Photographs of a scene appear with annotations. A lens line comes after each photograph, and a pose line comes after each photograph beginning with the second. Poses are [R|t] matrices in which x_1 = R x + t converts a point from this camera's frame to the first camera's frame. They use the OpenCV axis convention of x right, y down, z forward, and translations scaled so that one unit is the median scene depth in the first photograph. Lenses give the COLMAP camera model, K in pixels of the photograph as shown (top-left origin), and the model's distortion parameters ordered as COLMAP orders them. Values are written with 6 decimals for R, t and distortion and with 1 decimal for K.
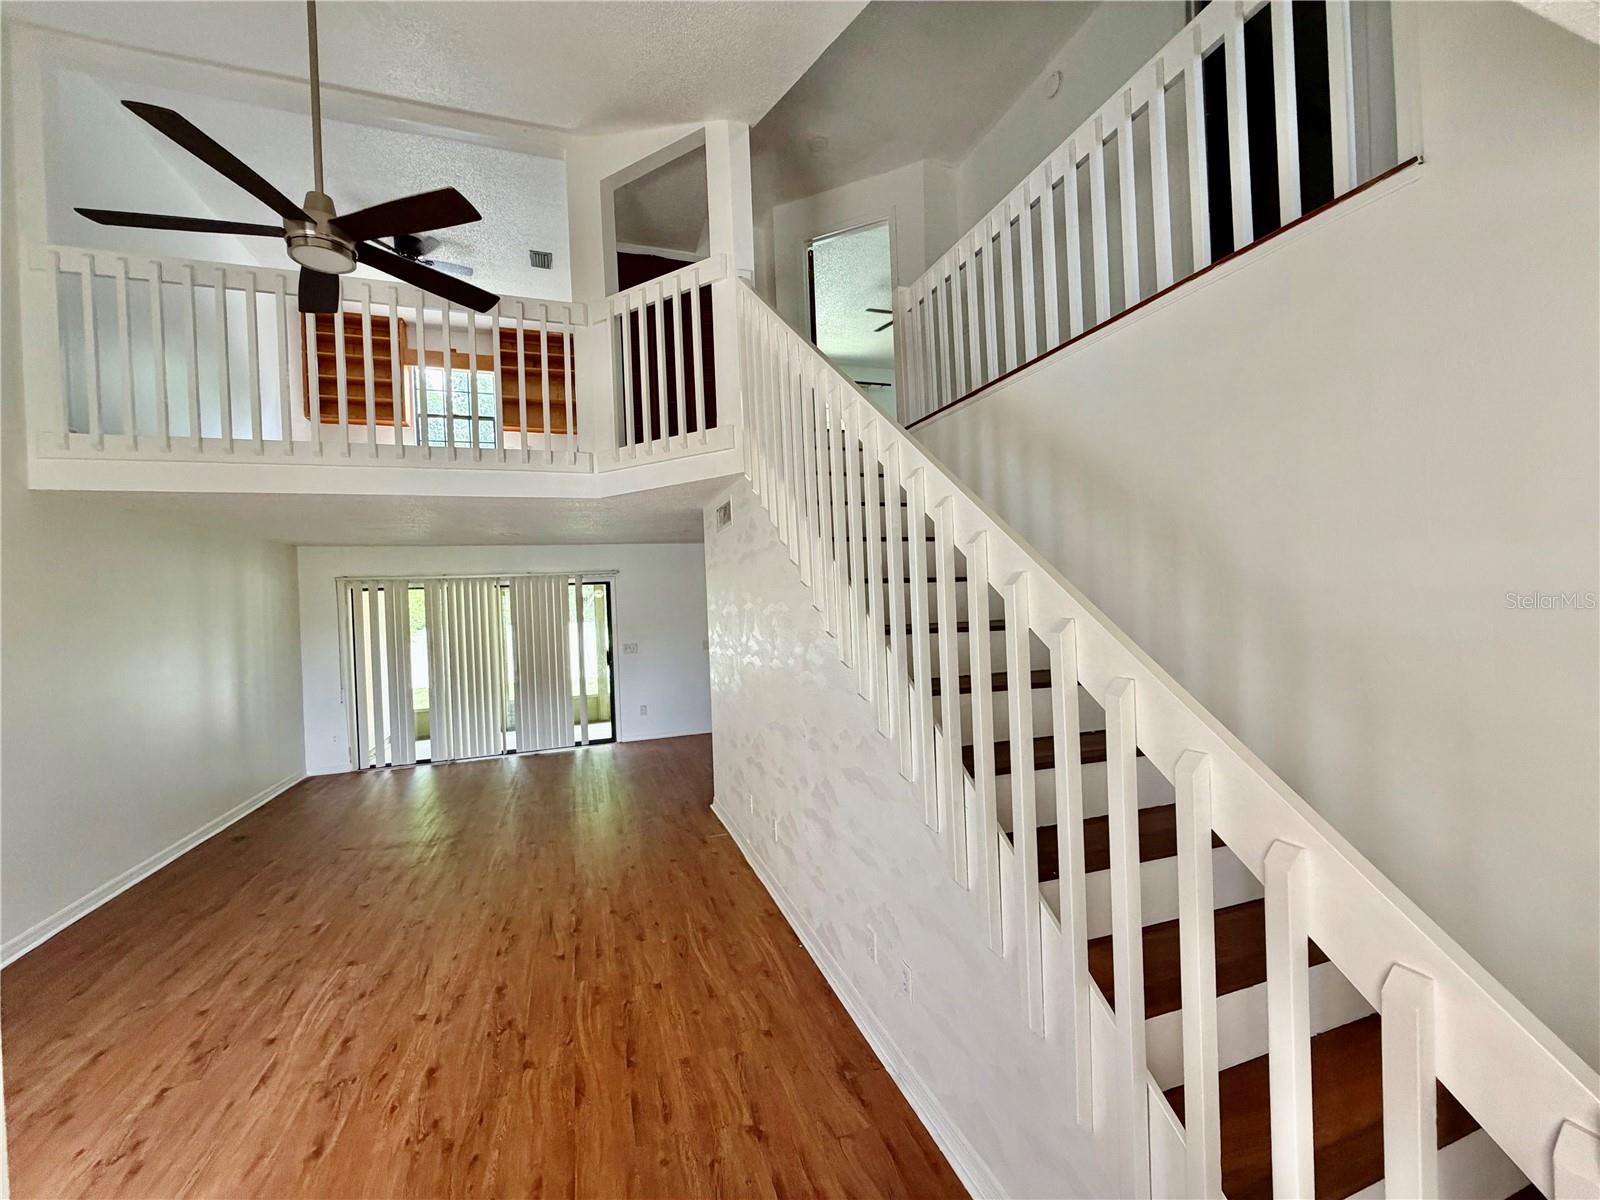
lens RADIAL K [[637.4, 0, 798.2], [0, 637.4, 598.2], [0, 0, 1]] dist [0.001953, -0.000117]
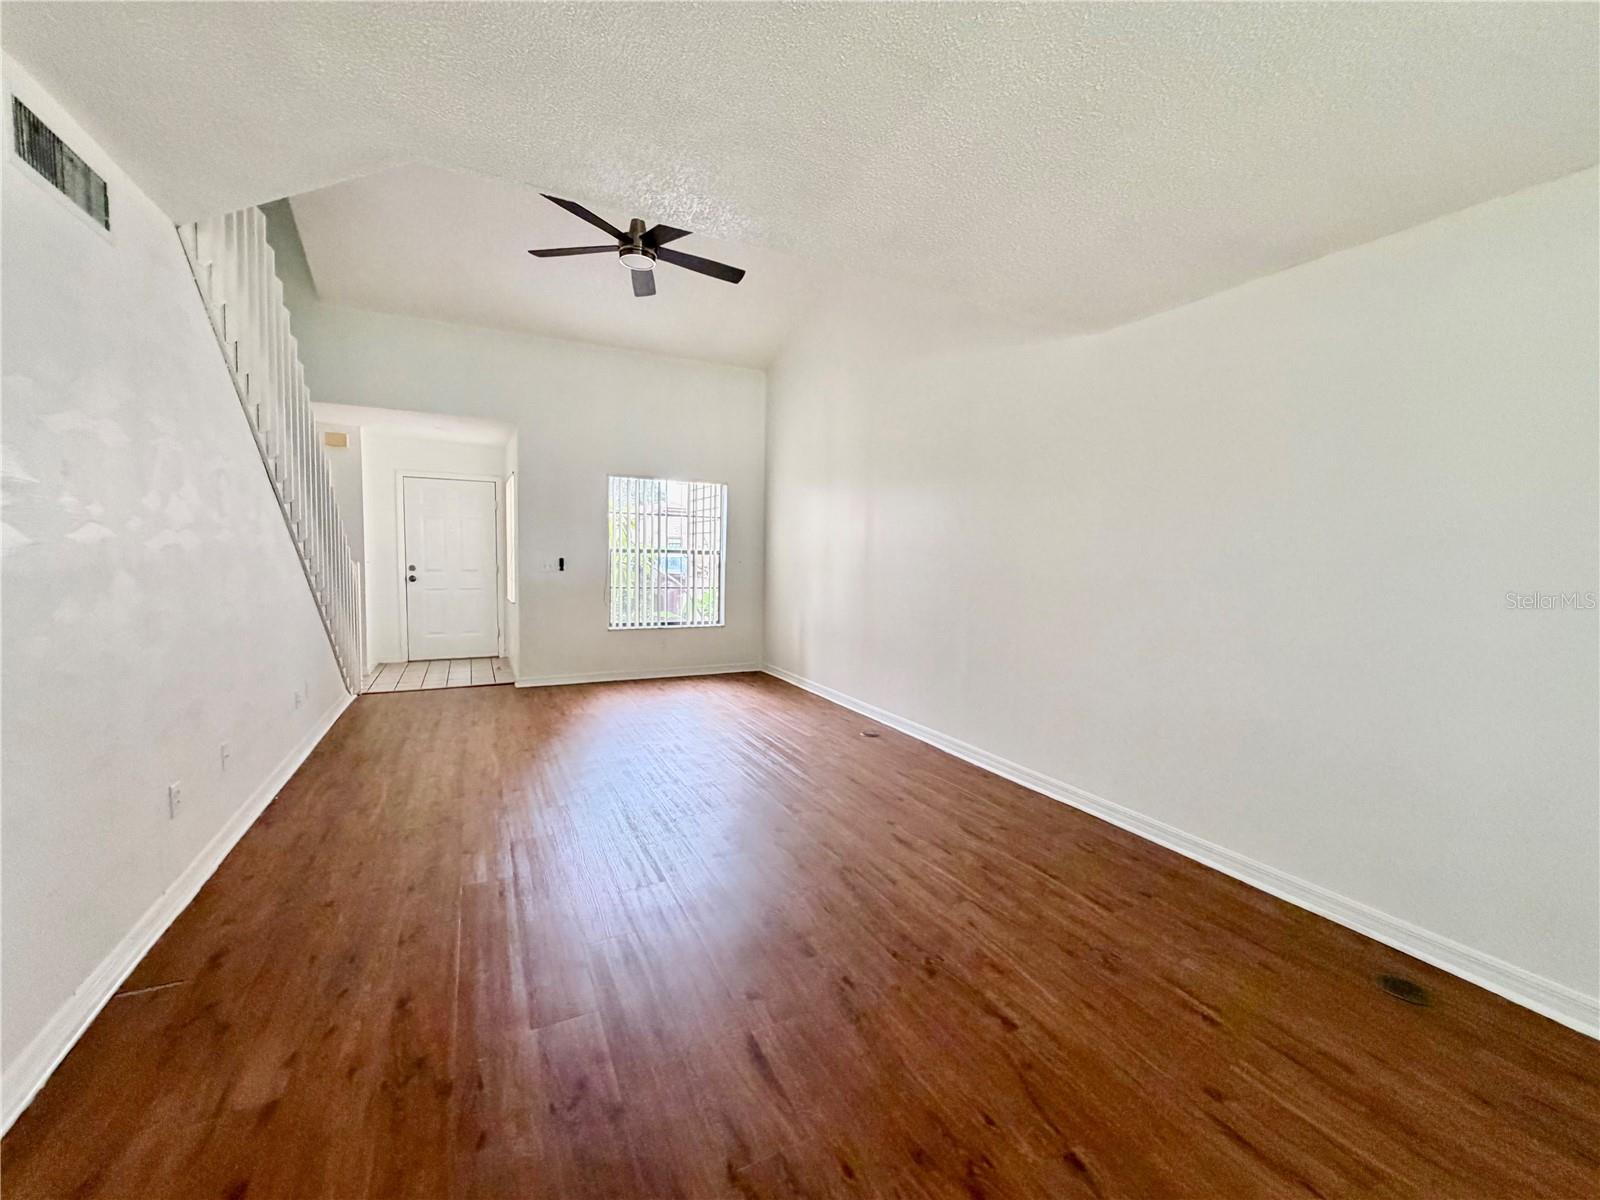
lens RADIAL K [[637.4, 0, 798.2], [0, 637.4, 598.2], [0, 0, 1]] dist [0.001953, -0.000117]
pose [[-0.991261, 0.026515, -0.129222, -0.729351], [0.016701, 0.996934, 0.076450, 0.151474], [0.130853, 0.073624, -0.988664, 2.152799]]
